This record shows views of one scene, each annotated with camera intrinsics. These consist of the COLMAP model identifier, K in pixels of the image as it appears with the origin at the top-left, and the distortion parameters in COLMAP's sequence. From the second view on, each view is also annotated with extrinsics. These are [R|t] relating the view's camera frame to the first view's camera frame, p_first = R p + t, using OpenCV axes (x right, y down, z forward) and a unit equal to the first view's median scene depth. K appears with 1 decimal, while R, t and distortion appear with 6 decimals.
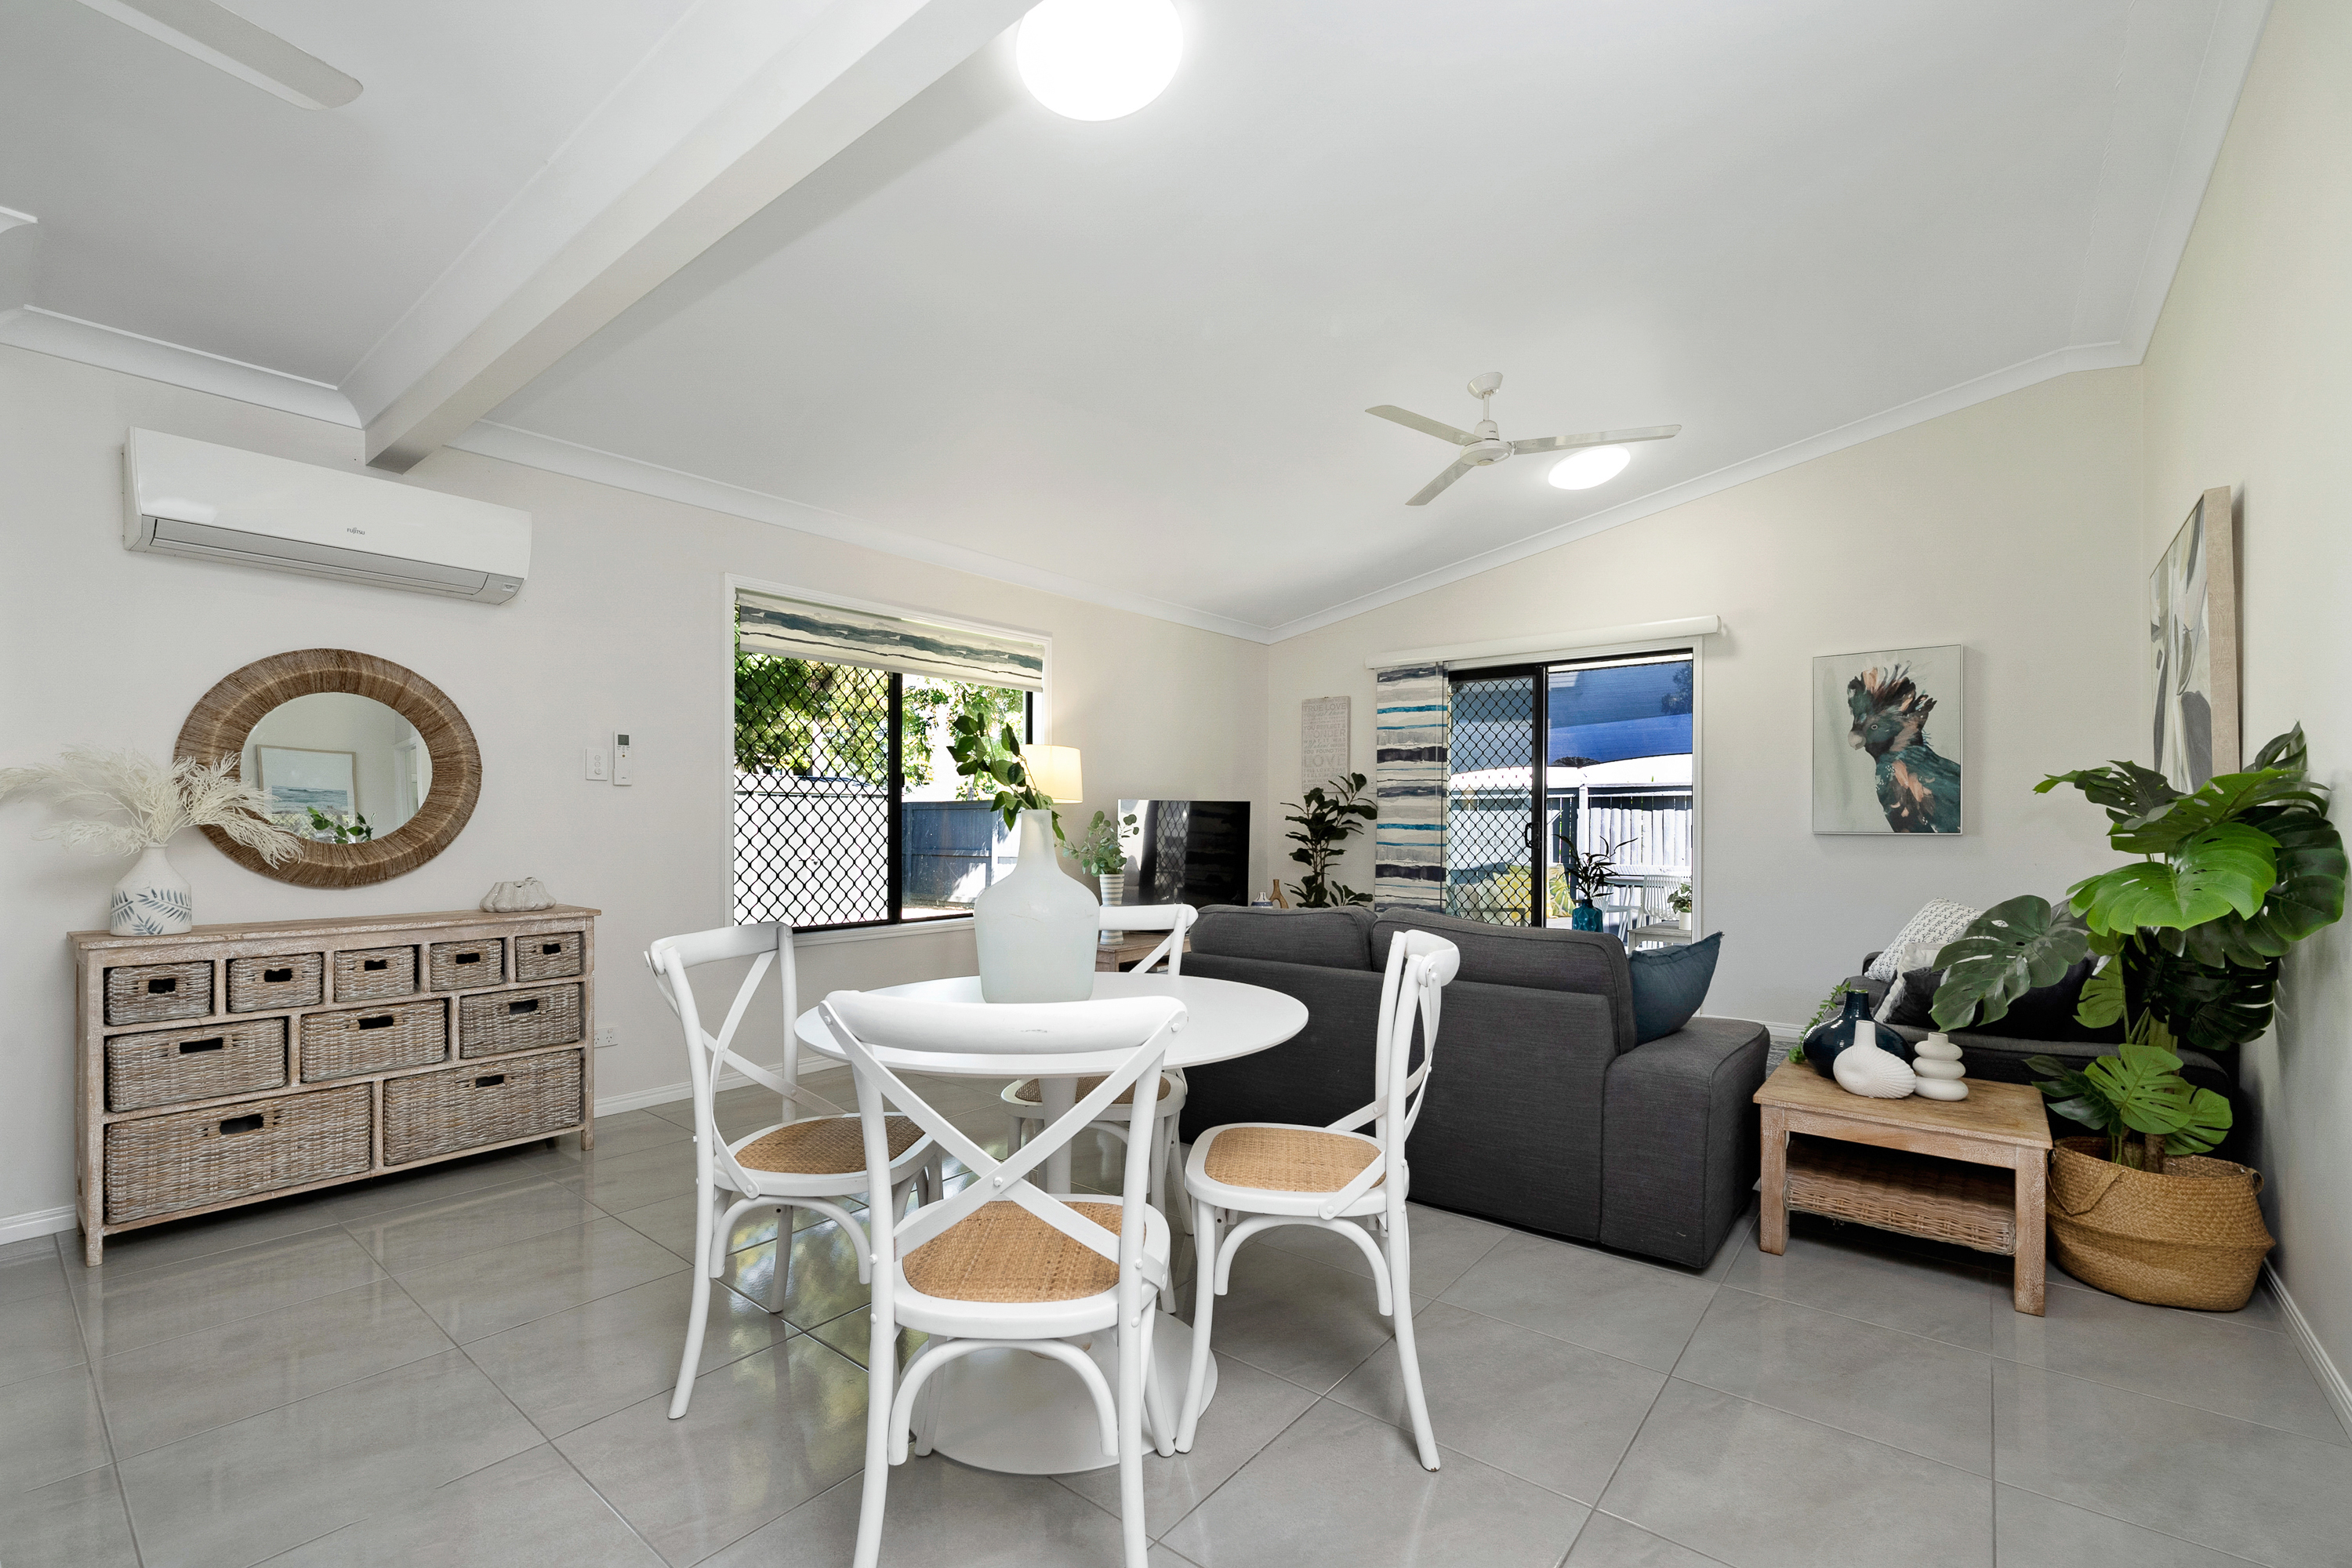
lens RADIAL K [[1019.5, 0, 1178.4], [0, 1019.5, 827.6], [0, 0, 1]] dist [0.001837, -0.001213]
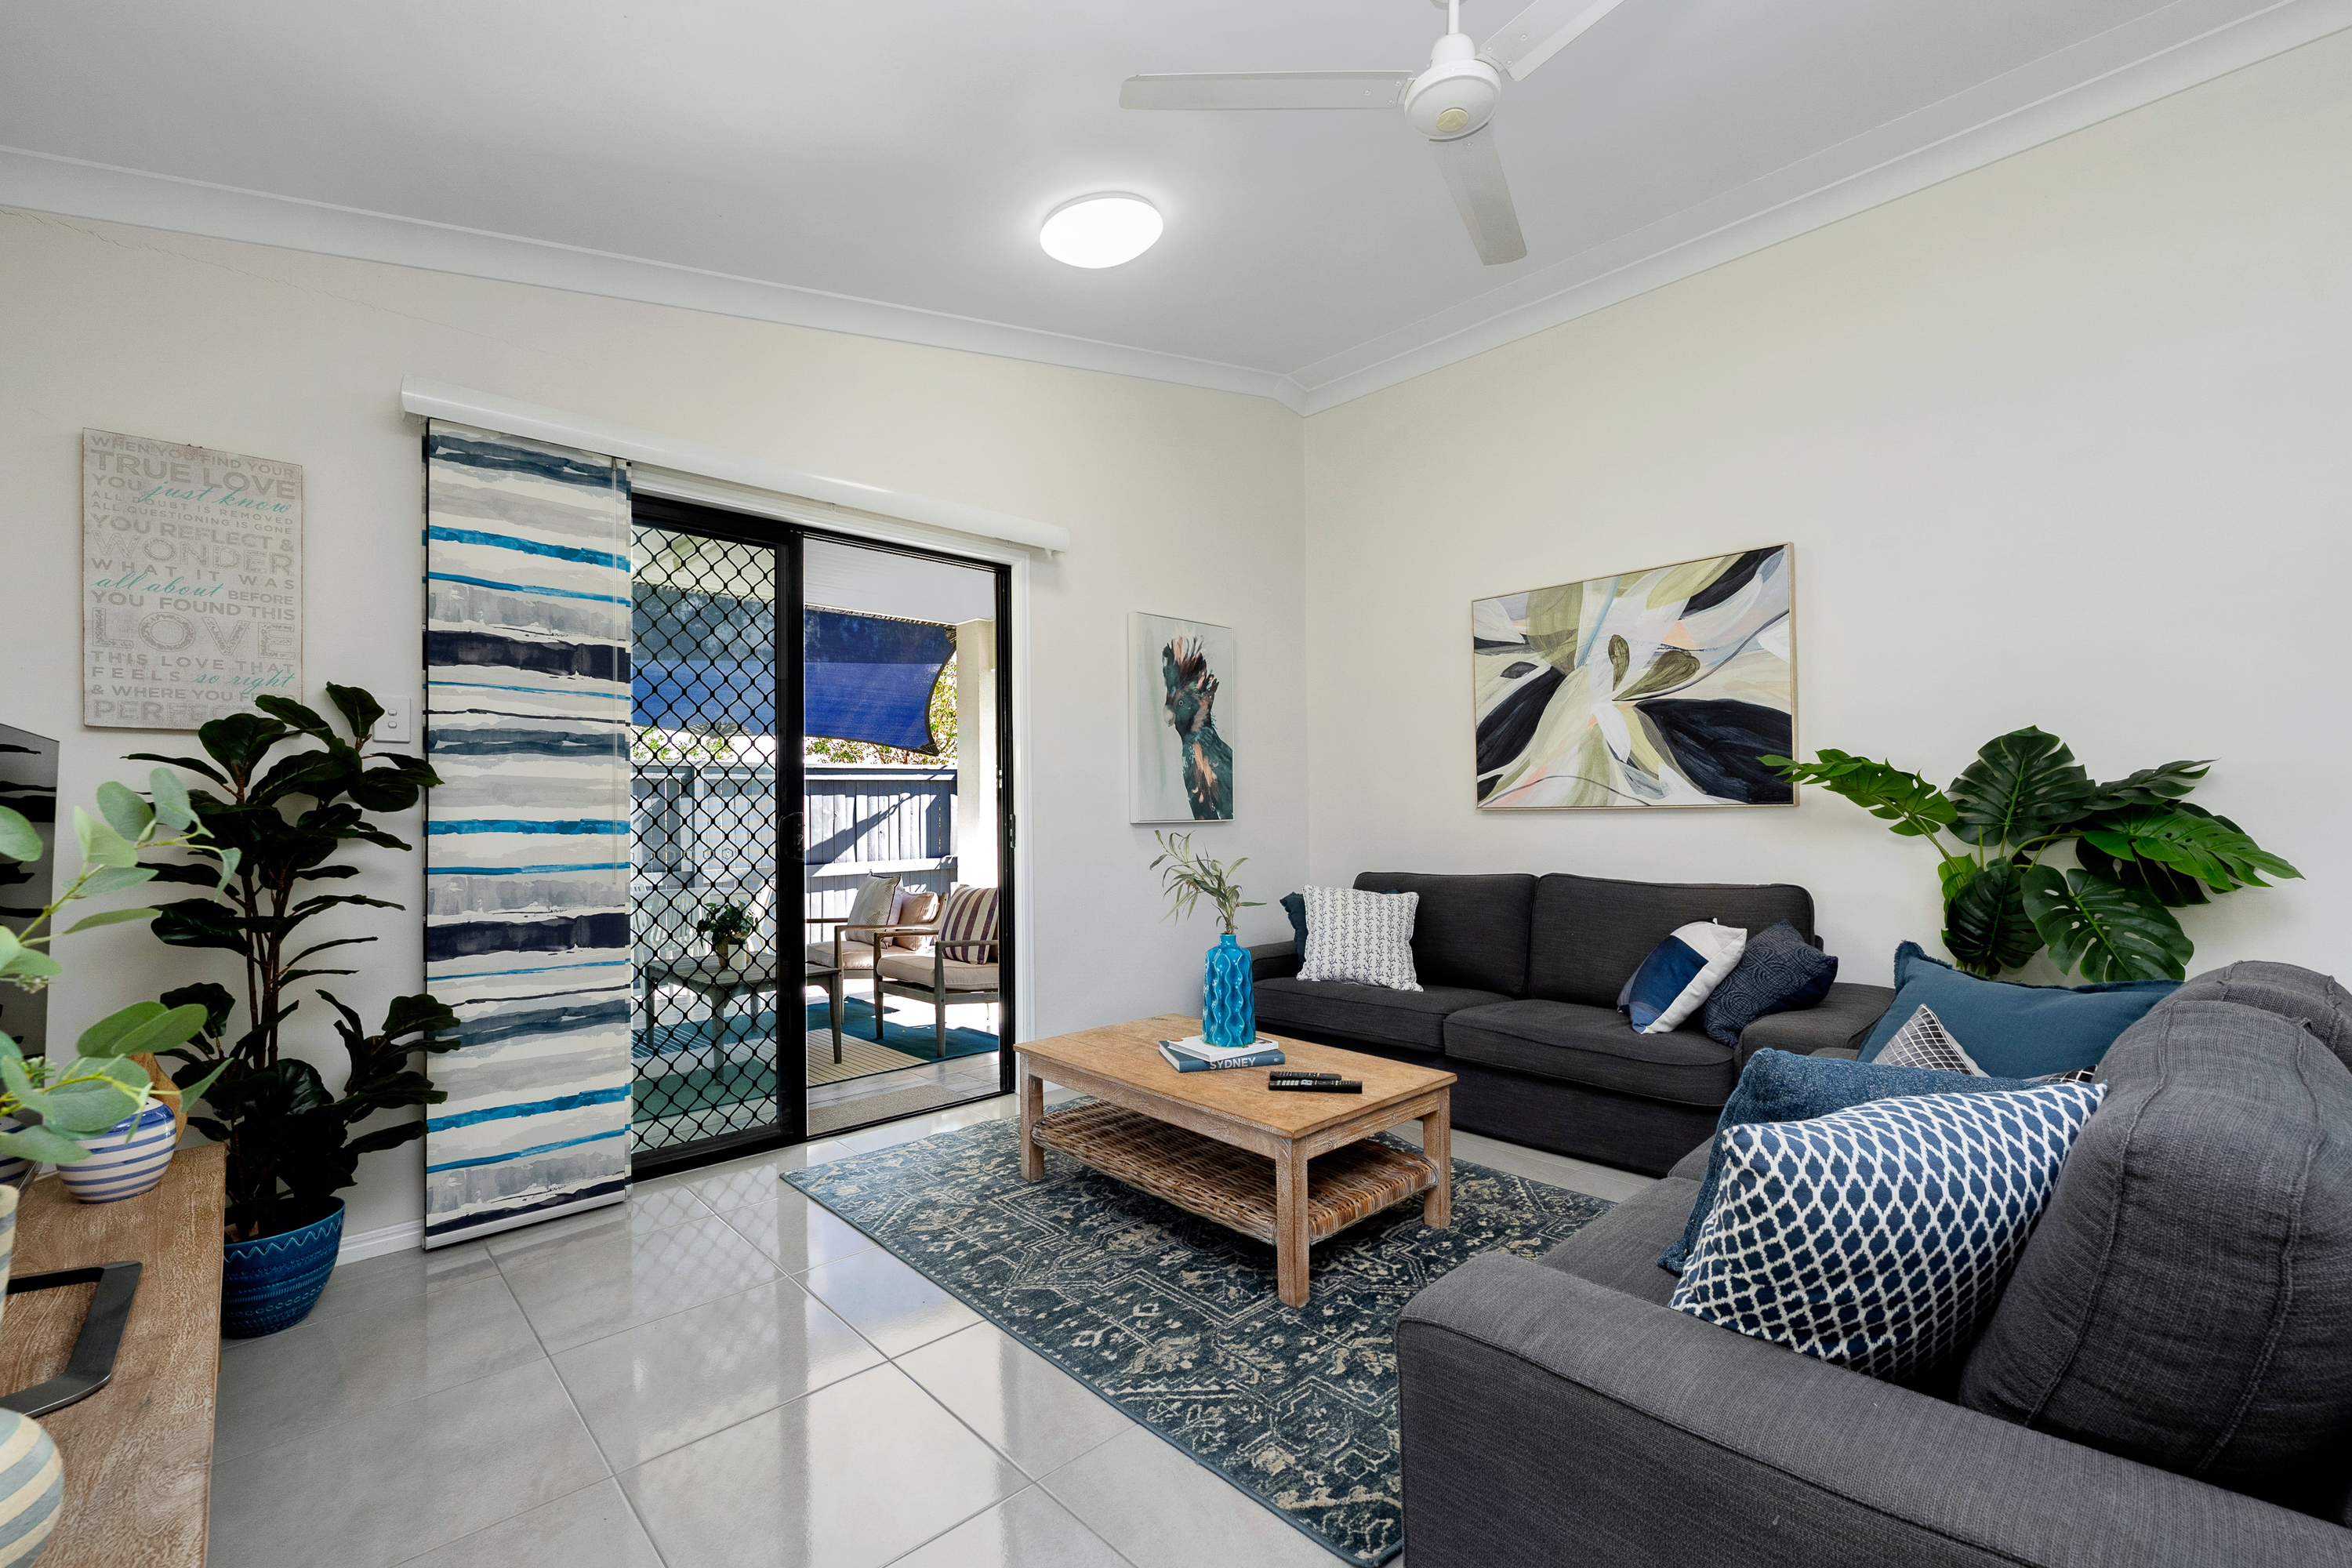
lens RADIAL K [[1019.5, 0, 1177.2], [0, 1019.5, 793.5], [0, 0, 1]] dist [0.001837, -0.001213]
pose [[0.111705, 0.004658, 0.993731, -0.336960], [0.006564, 0.999964, -0.005425, -0.021809], [-0.993720, 0.007128, 0.111670, 1.439907]]
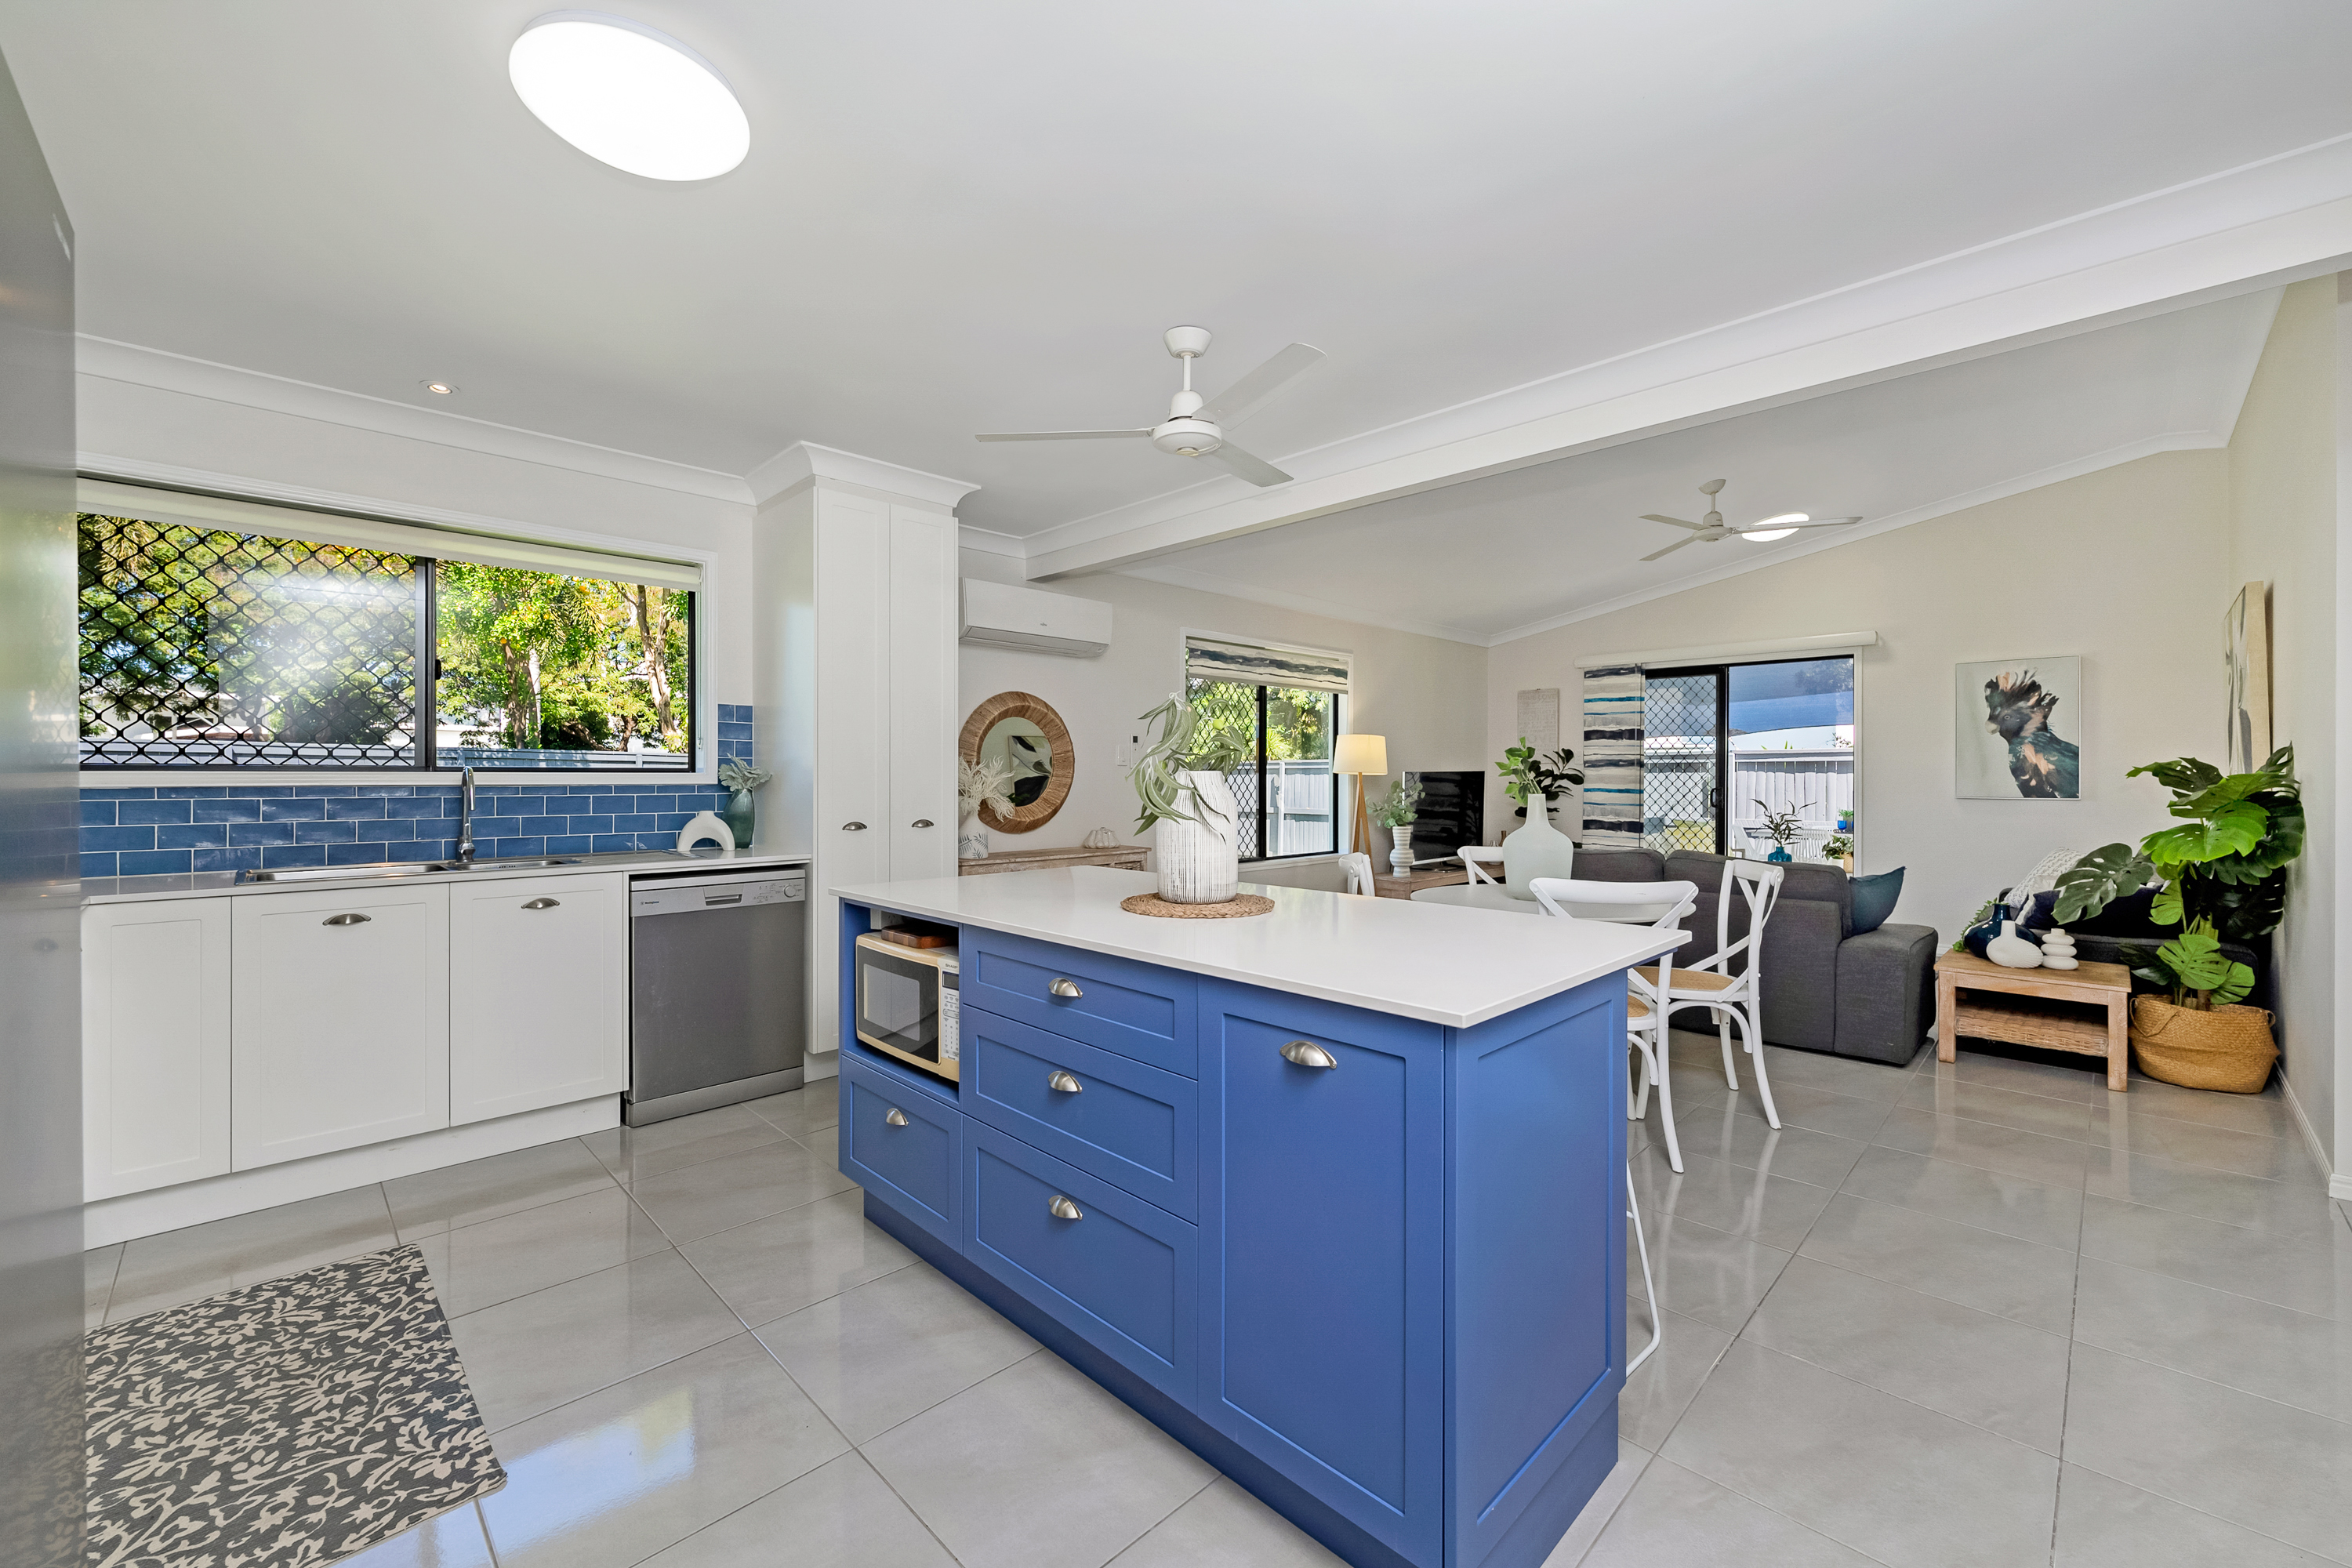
lens RADIAL K [[951.4, 0, 1178.5], [0, 951.4, 777.1], [0, 0, 1]] dist [0.000083, 0.000676]
pose [[0.993829, -0.000751, -0.110919, -0.385455], [0.000221, 0.999989, -0.004789, -0.025452], [0.110921, 0.004735, 0.993818, -0.534420]]
